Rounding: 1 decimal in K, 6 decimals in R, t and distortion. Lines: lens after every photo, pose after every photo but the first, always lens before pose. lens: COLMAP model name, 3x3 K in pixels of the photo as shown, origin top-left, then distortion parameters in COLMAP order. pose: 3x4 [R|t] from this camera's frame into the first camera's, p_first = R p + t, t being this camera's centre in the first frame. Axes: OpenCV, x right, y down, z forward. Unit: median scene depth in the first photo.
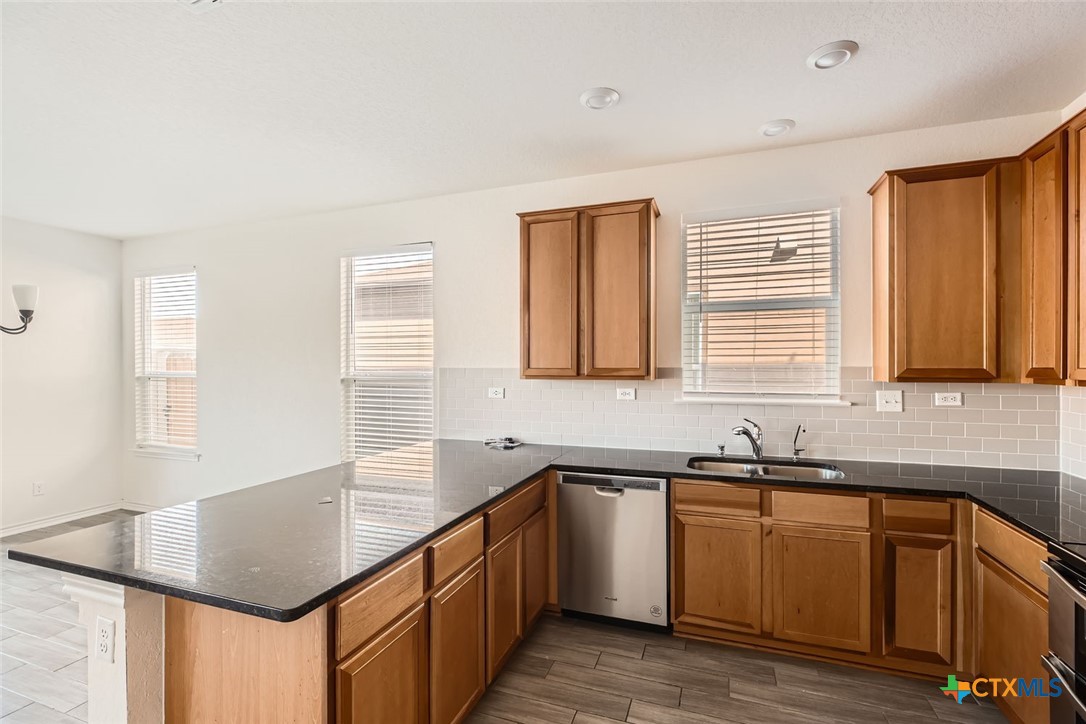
lens RADIAL K [[490.4, 0, 545.9], [0, 490.4, 365.1], [0, 0, 1]] dist [-0.001431, -0.000048]
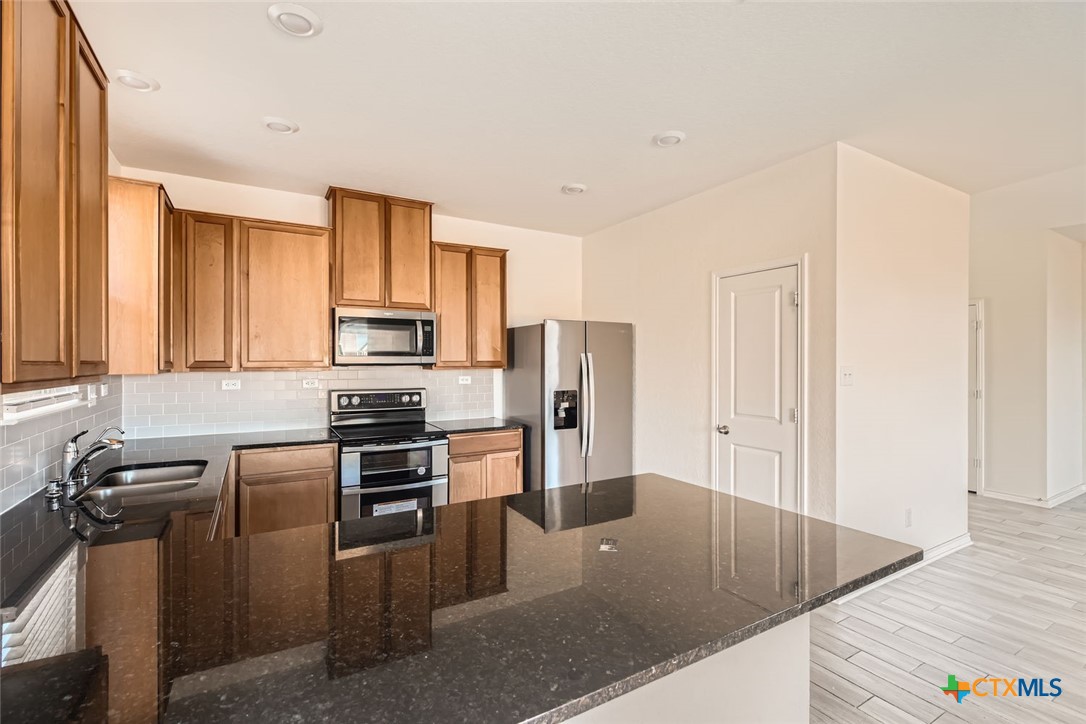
lens RADIAL K [[490.4, 0, 539.6], [0, 490.4, 358.9], [0, 0, 1]] dist [-0.001431, -0.000048]
pose [[-0.766886, 0.004632, 0.641767, -0.533615], [0.000217, 0.999976, -0.006959, 0.006602], [-0.641784, -0.005197, -0.766868, 1.041747]]
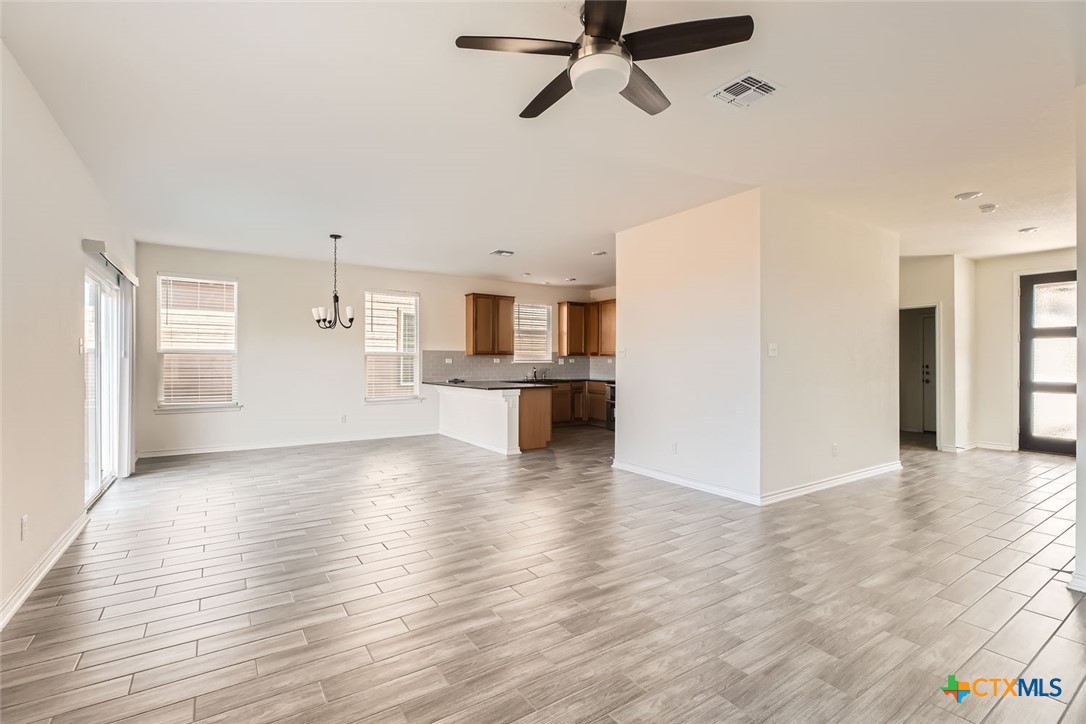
lens RADIAL K [[490.4, 0, 545.9], [0, 490.4, 360.4], [0, 0, 1]] dist [-0.001431, -0.000048]
pose [[0.594143, 0.005475, 0.804341, -2.011846], [-0.003856, 0.999985, -0.003958, 0.070190], [-0.804350, -0.000750, 0.594155, -0.932854]]
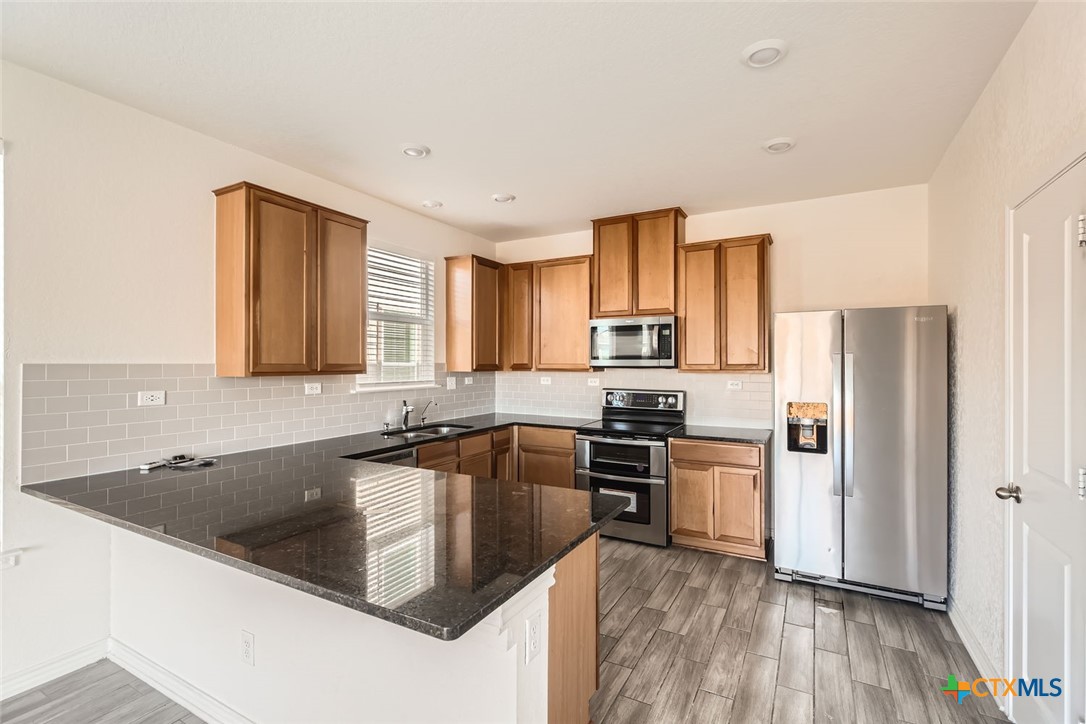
lens RADIAL K [[490.4, 0, 549.1], [0, 490.4, 363.0], [0, 0, 1]] dist [-0.001431, -0.000048]
pose [[0.150272, 0.002455, 0.988642, -0.829792], [-0.003821, 0.999991, -0.001902, 0.004057], [-0.988637, -0.003492, 0.150280, 0.360732]]
